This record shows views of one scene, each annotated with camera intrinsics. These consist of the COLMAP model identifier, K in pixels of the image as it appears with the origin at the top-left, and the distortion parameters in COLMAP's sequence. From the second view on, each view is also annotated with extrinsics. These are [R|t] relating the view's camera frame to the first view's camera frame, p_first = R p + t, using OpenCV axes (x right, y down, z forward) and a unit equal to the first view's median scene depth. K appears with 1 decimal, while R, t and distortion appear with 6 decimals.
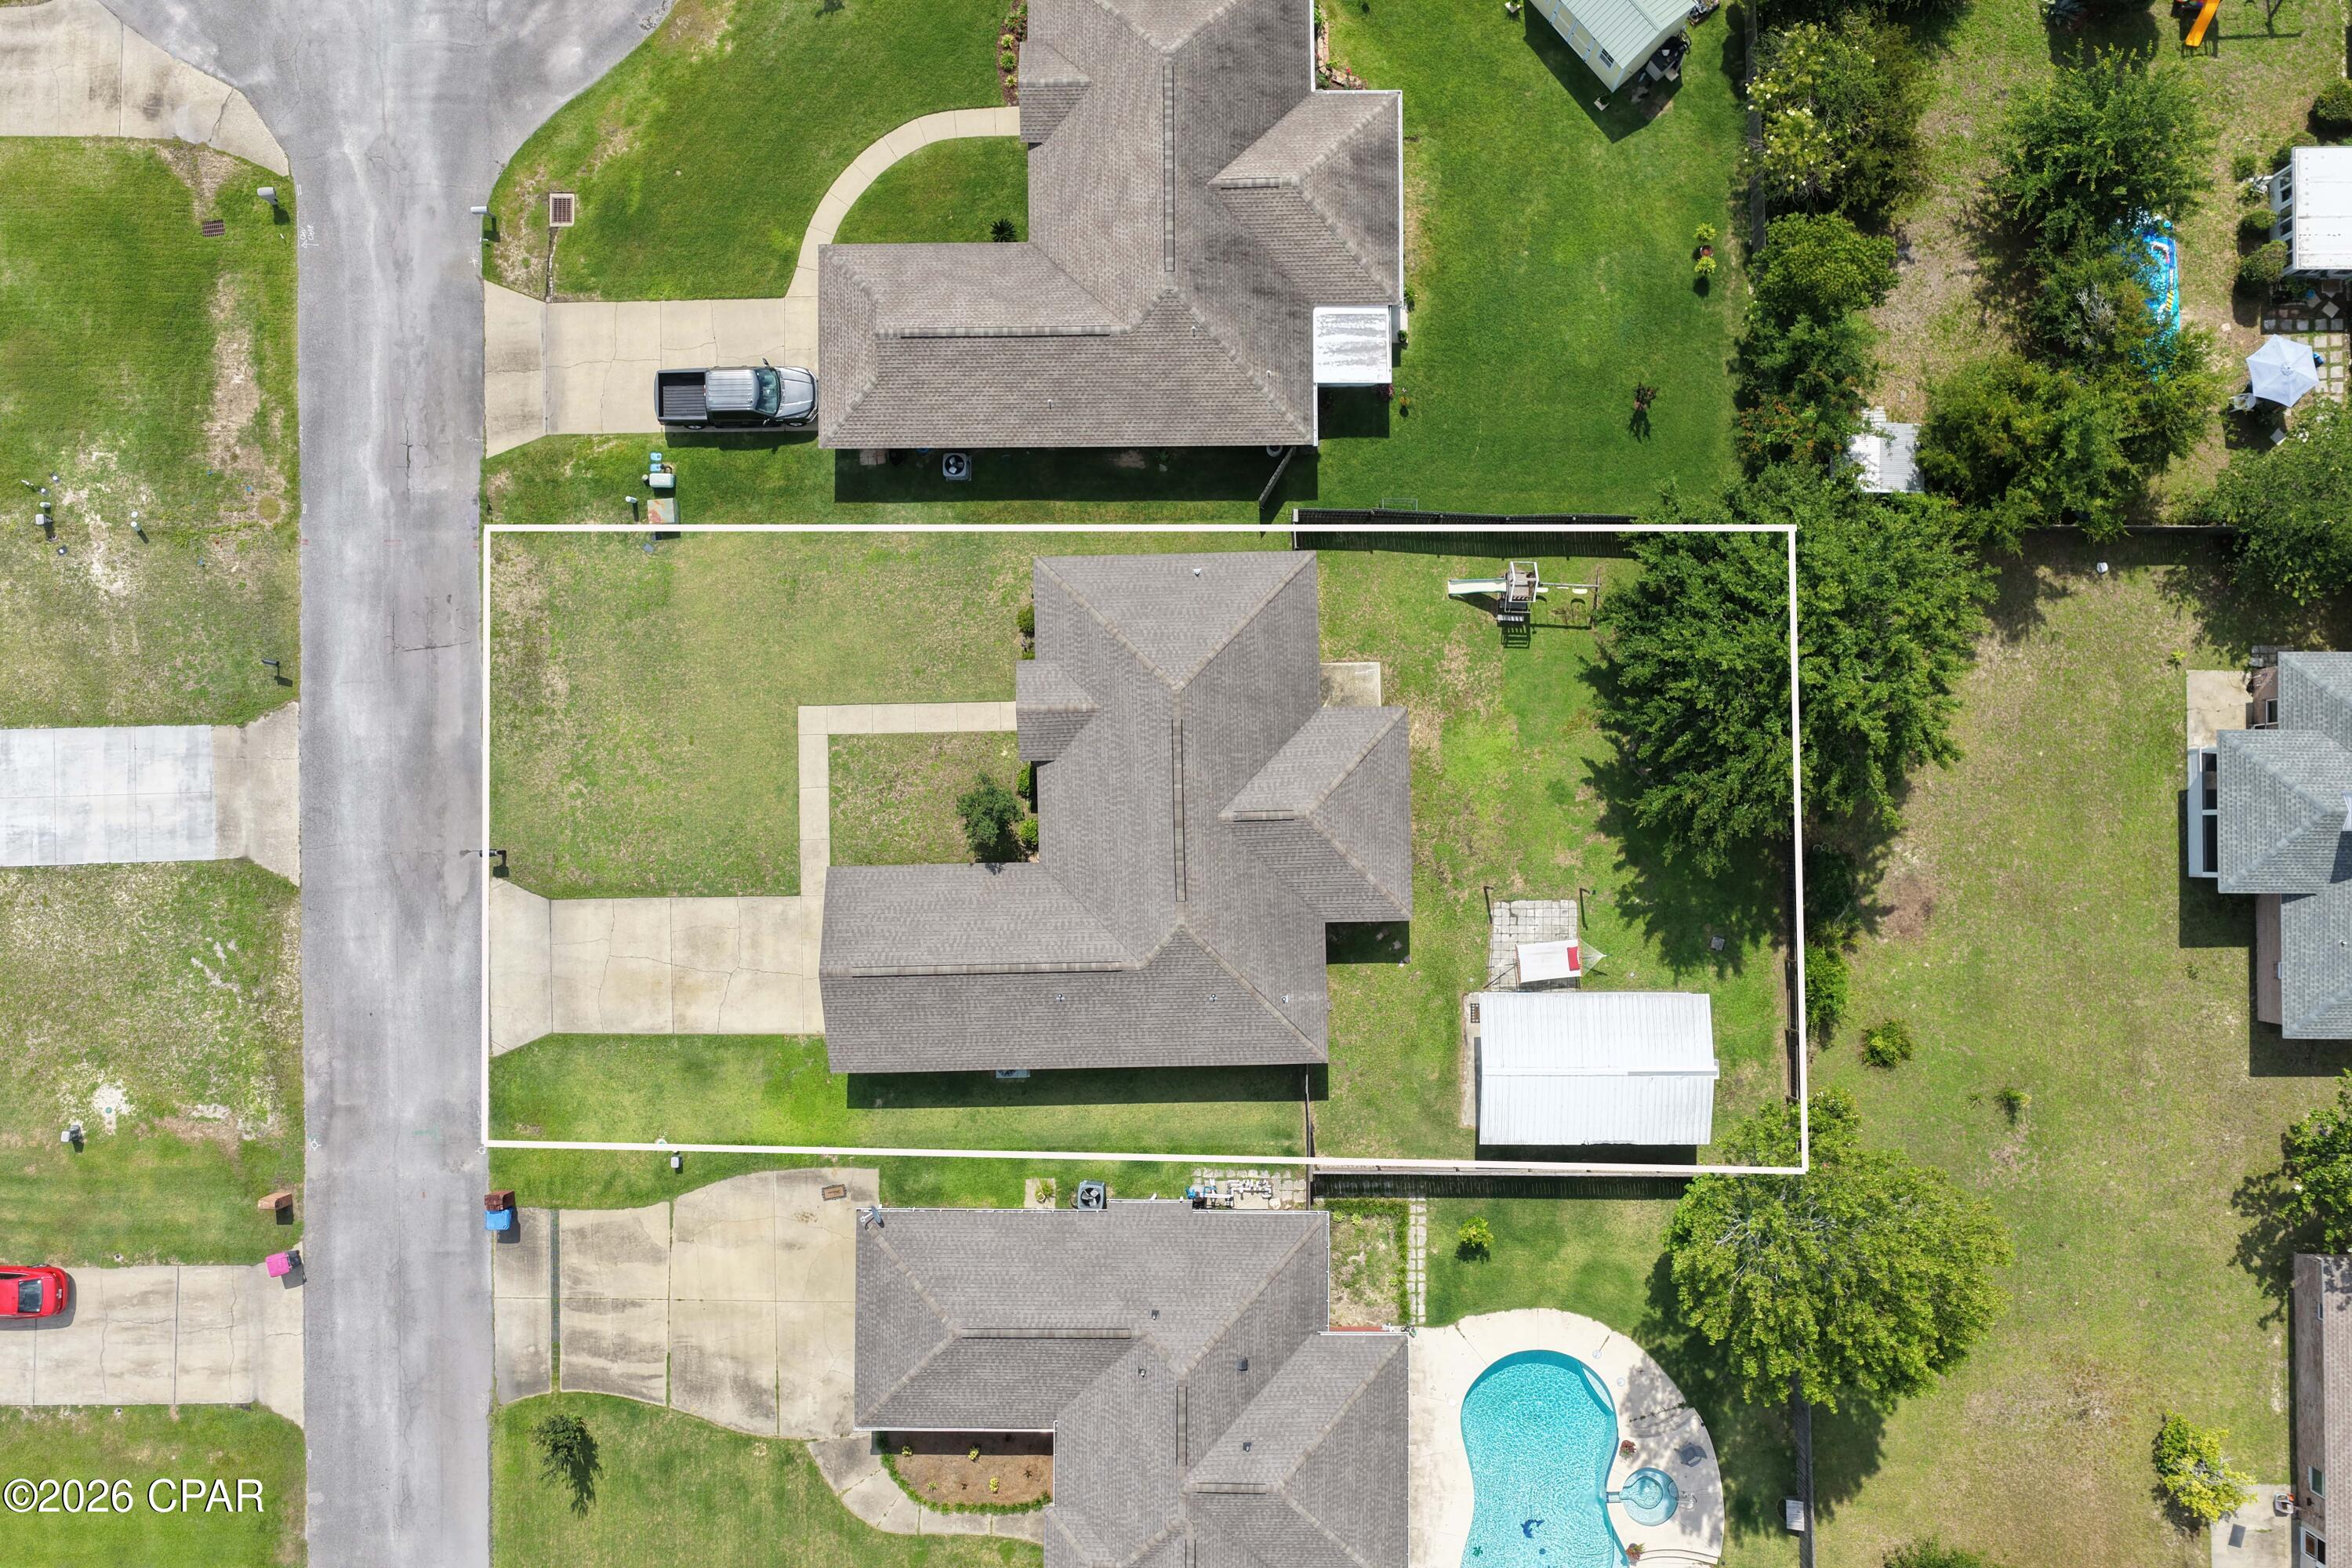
lens RADIAL K [[1955.1, 0, 1180.4], [0, 1955.1, 787.6], [0, 0, 1]] dist [0.000012, 0.010418]
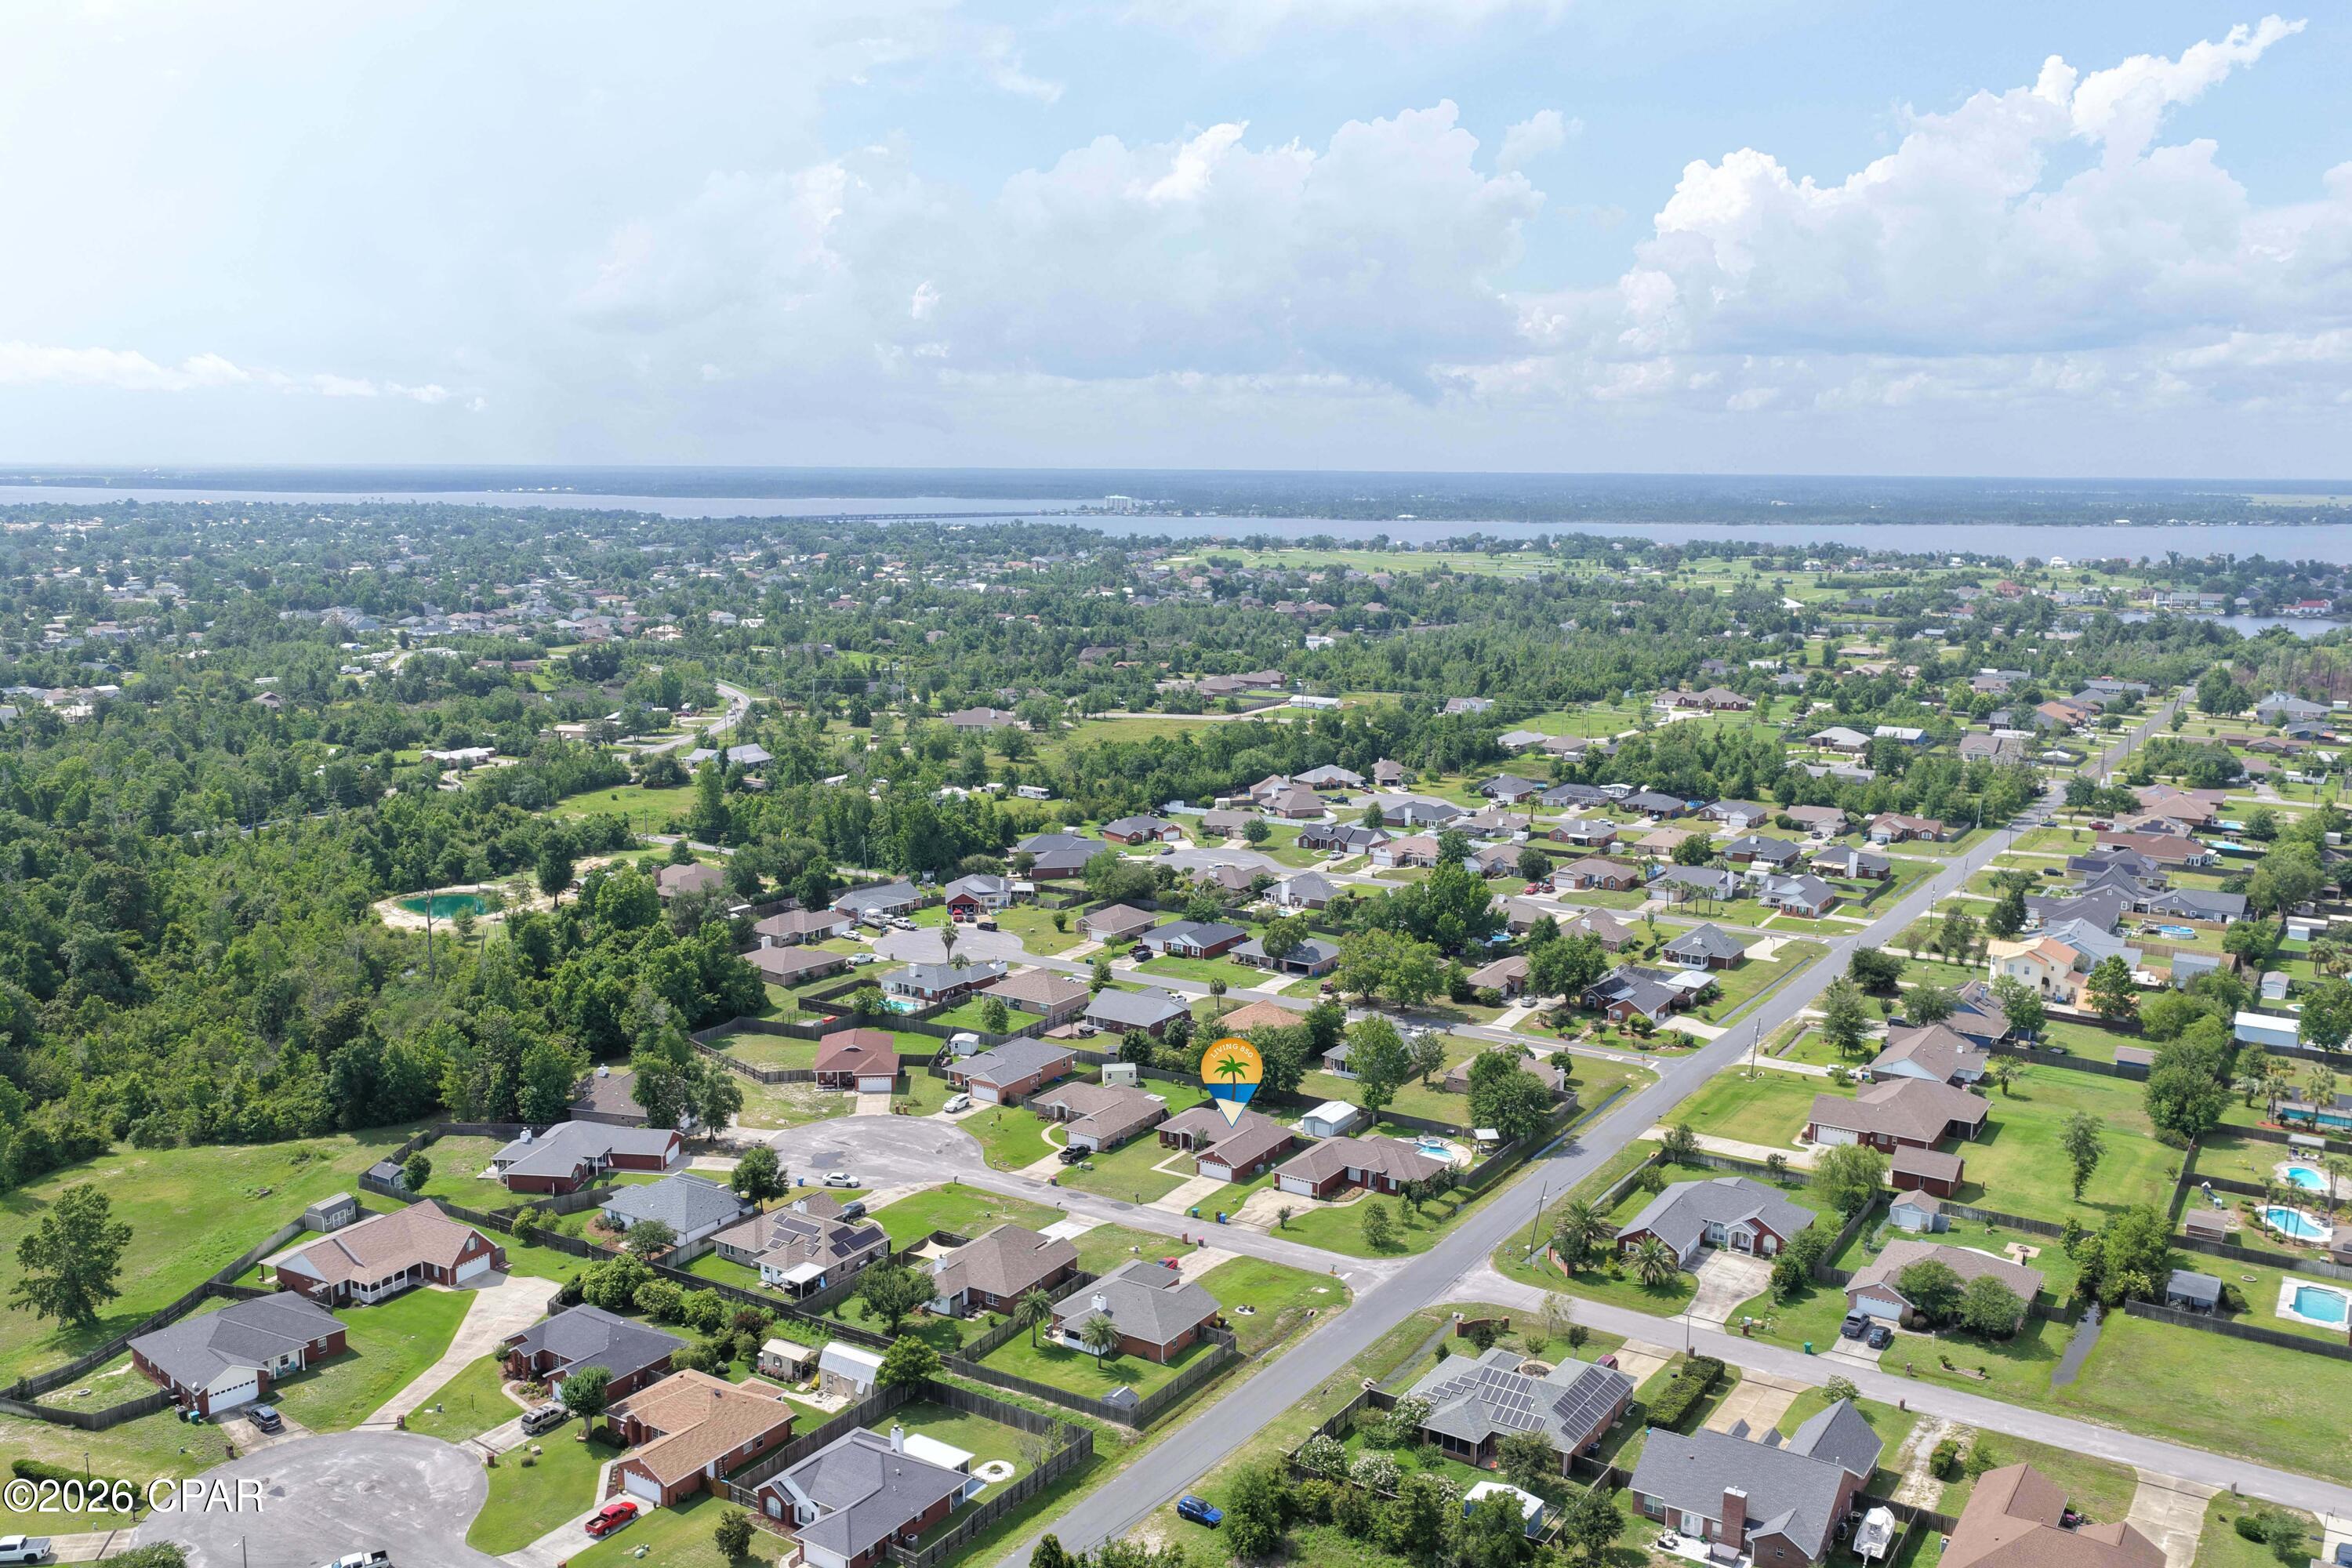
lens RADIAL K [[1948.2, 0, 1185.8], [0, 1948.2, 782.7], [0, 0, 1]] dist [-0.001515, -0.000433]
pose [[0.541875, -0.122181, 0.831531, -3.214486], [0.839531, 0.125164, -0.528698, 1.927090], [-0.039481, 0.984584, 0.170398, -0.385601]]
